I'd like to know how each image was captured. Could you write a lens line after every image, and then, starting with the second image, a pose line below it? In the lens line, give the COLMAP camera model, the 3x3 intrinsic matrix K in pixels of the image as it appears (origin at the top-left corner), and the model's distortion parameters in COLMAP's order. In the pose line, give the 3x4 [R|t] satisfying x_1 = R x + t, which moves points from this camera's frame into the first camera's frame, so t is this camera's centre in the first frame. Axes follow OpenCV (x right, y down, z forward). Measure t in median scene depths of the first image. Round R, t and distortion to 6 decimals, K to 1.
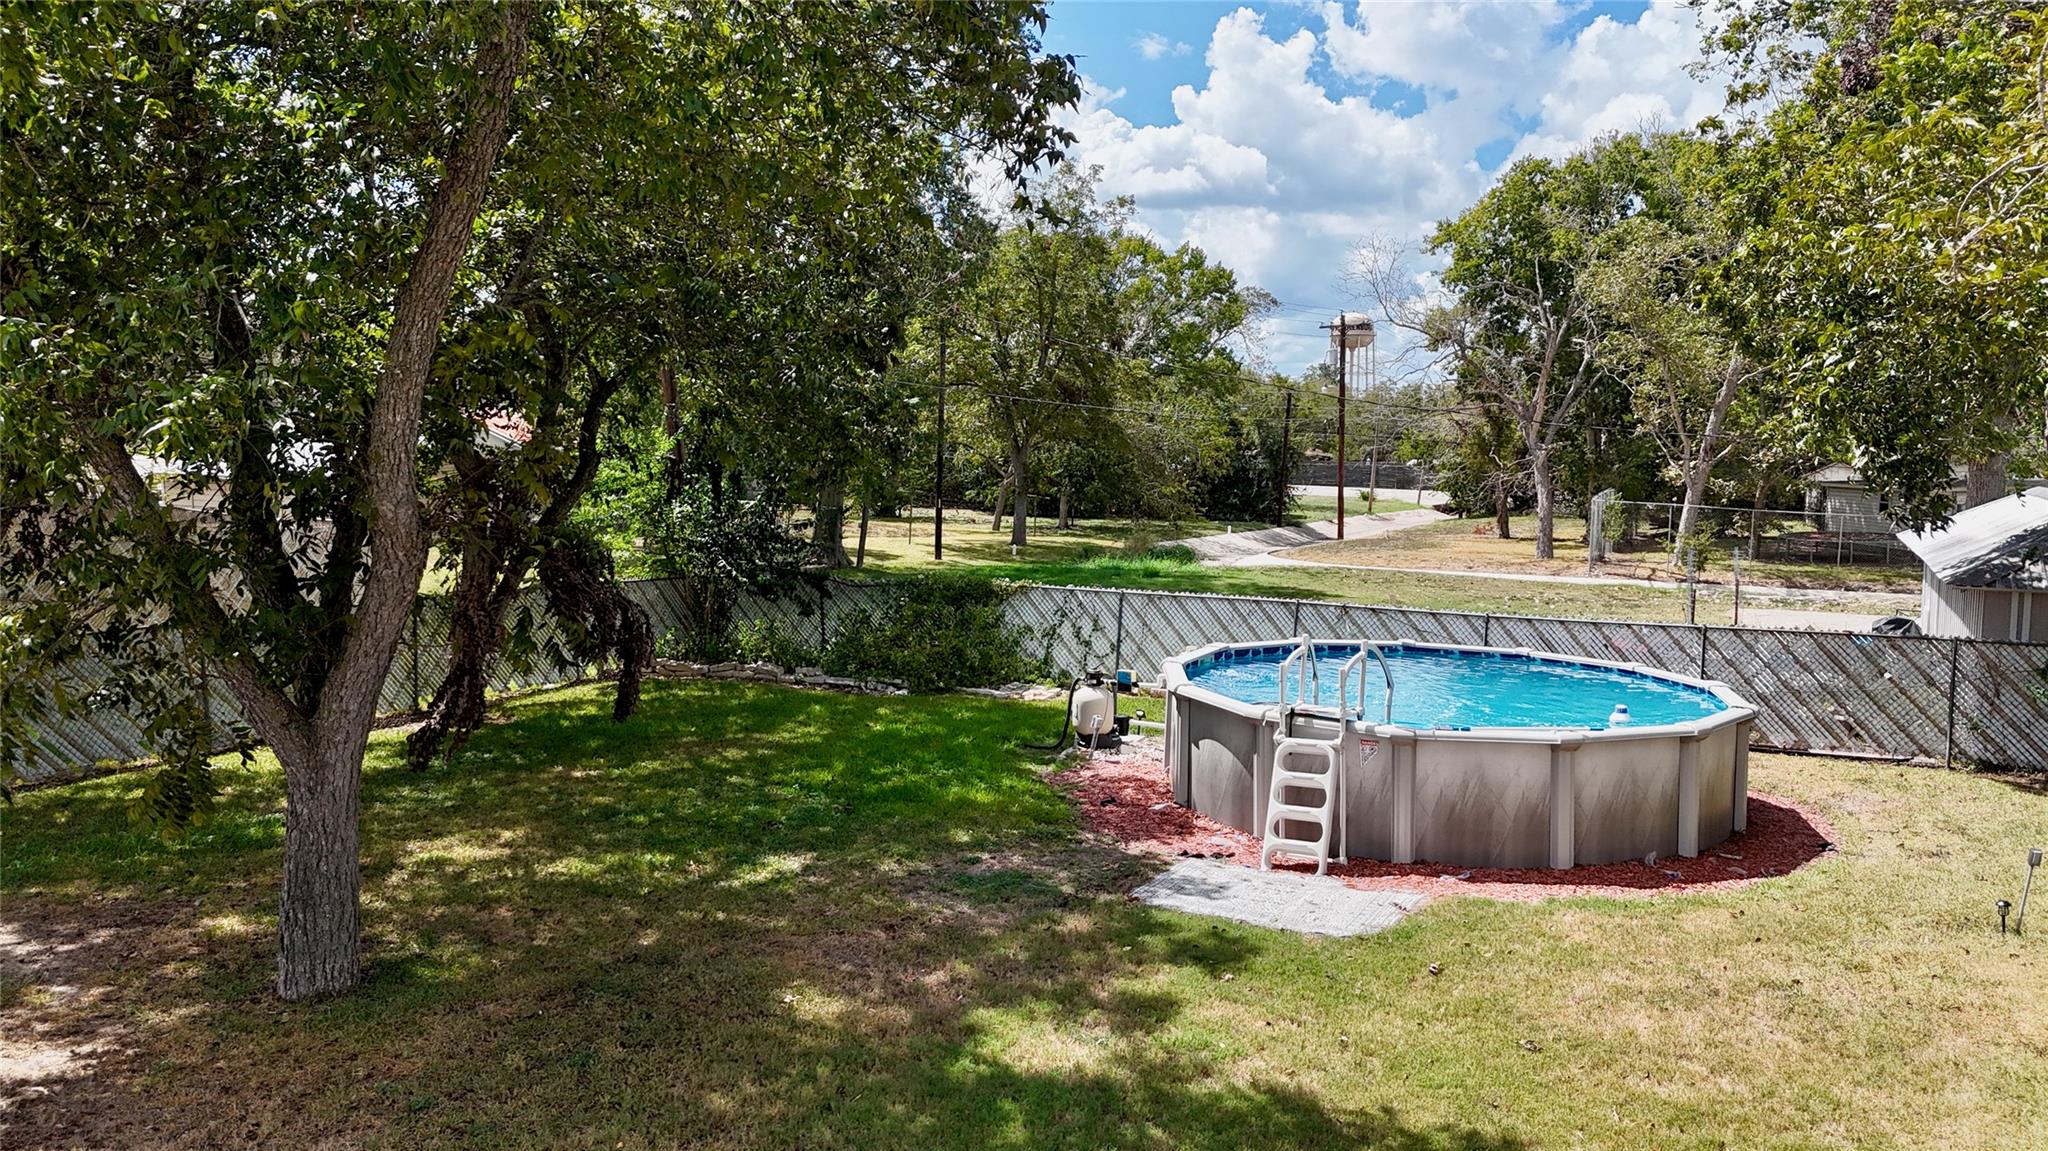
lens RADIAL K [[1538.2, 0, 1024.0], [0, 1538.2, 575.5], [0, 0, 1]] dist [0.079199, -0.059038]
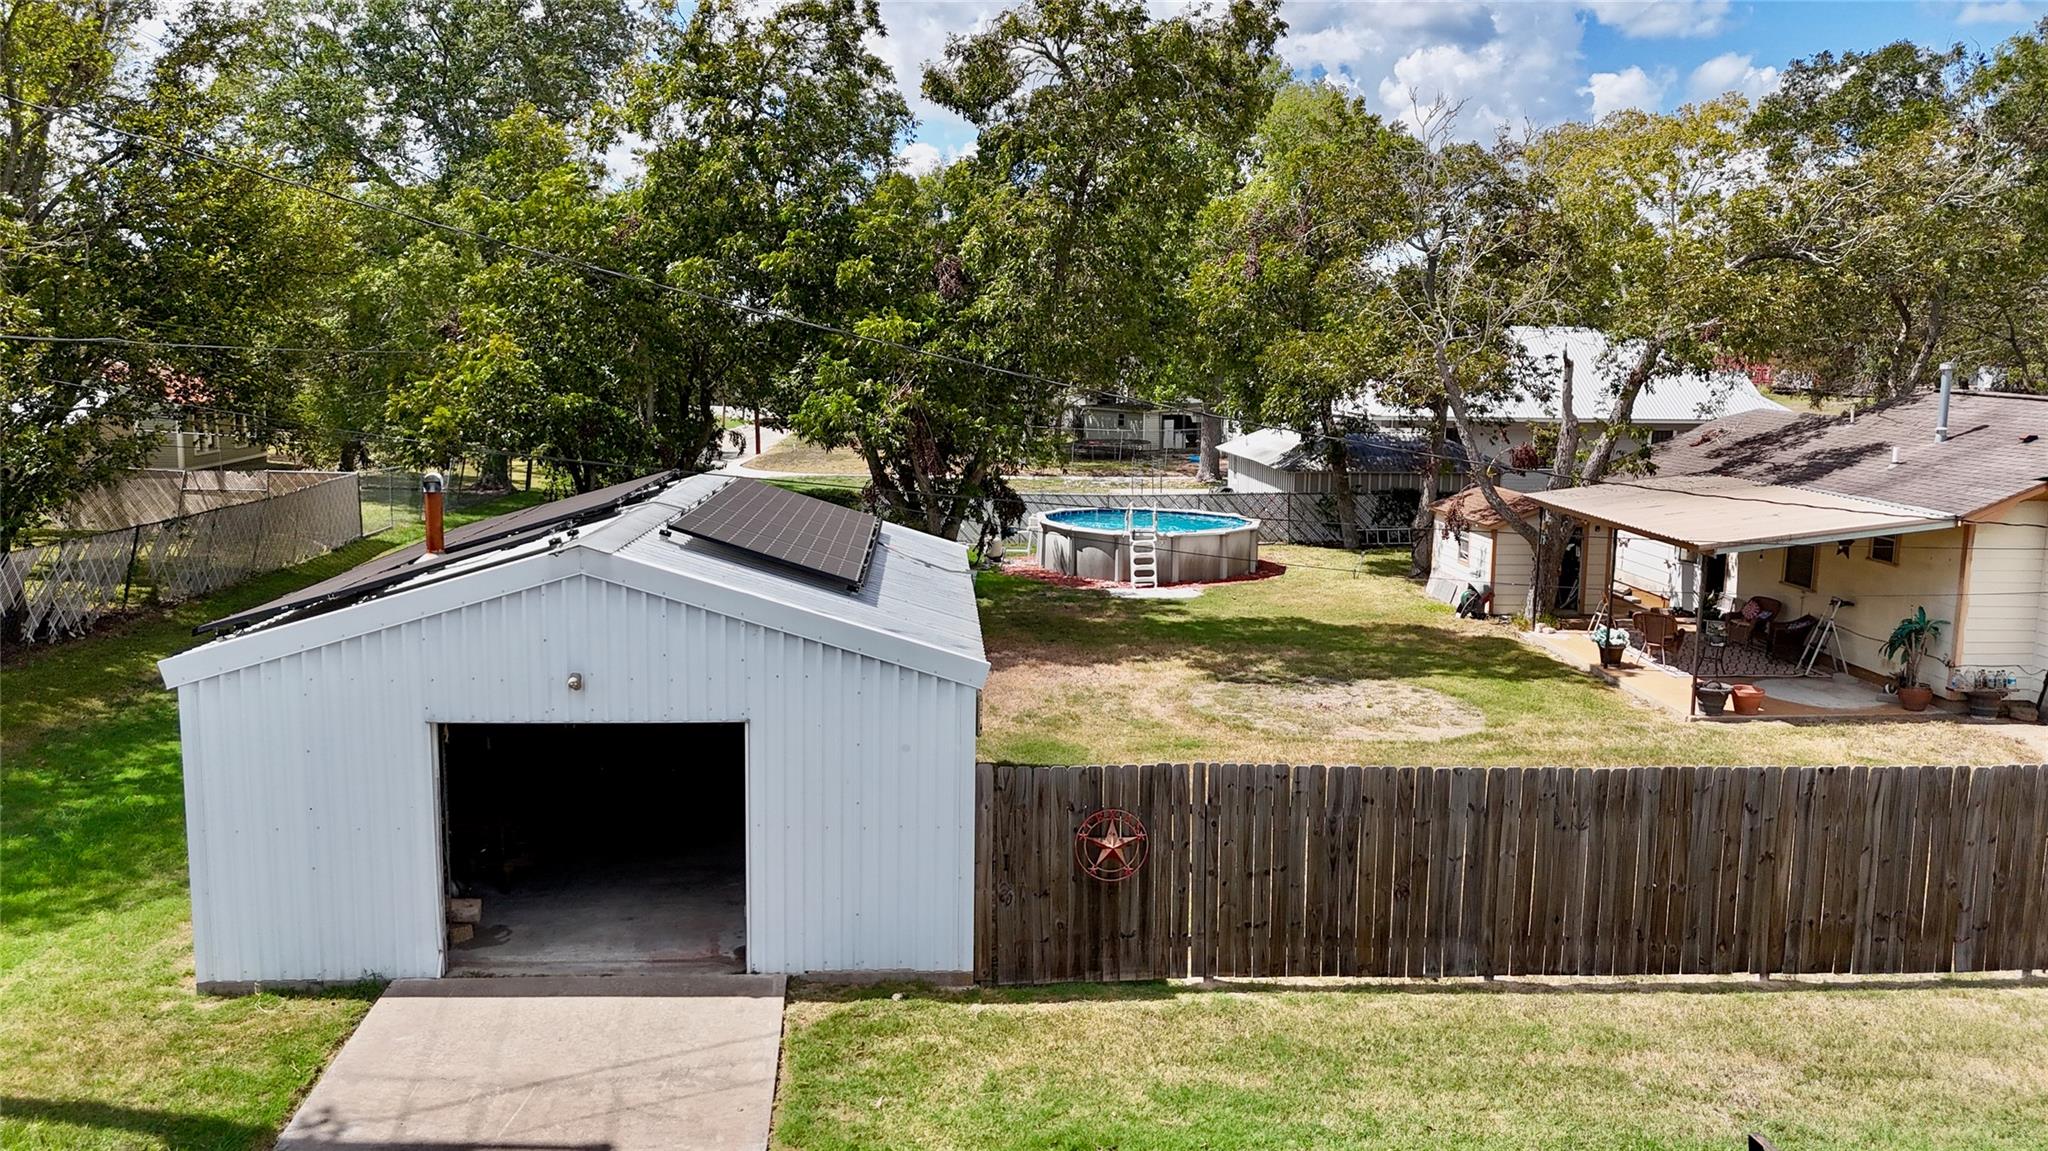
lens RADIAL K [[1538.2, 0, 1024.0], [0, 1538.2, 575.5], [0, 0, 1]] dist [0.079199, -0.059038]
pose [[0.868892, -0.076828, 0.489003, -0.920198], [0.046724, 0.996201, 0.073493, -0.027965], [-0.492791, -0.041009, 0.869181, -0.865469]]
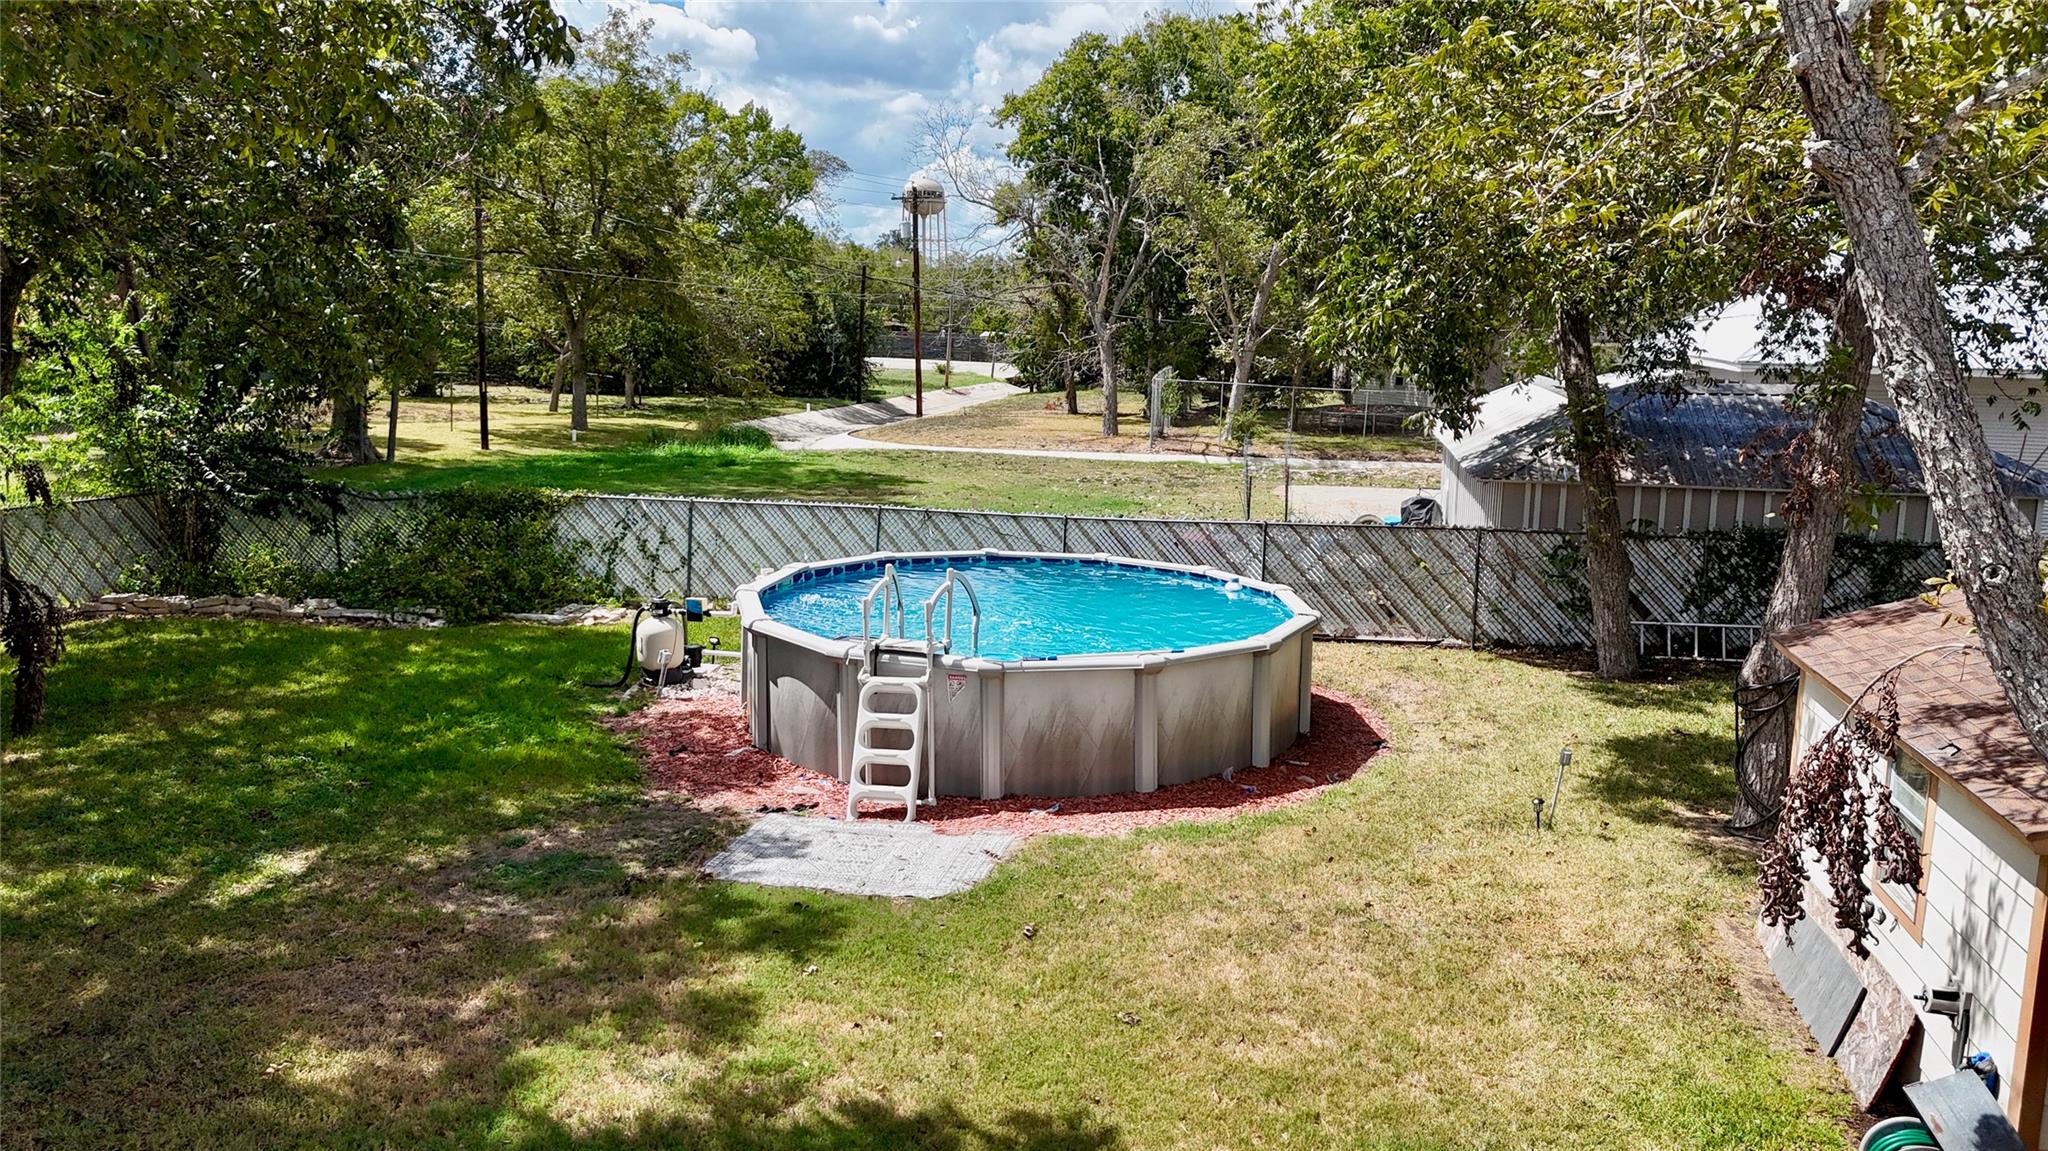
lens RADIAL K [[1535.7, 0, 1021.7], [0, 1535.7, 562.7], [0, 0, 1]] dist [0.182328, -0.327203]
pose [[0.963915, -0.040036, 0.263184, 0.010329], [0.019925, 0.996704, 0.078642, -0.025261], [-0.265465, -0.070560, 0.961535, 0.056480]]
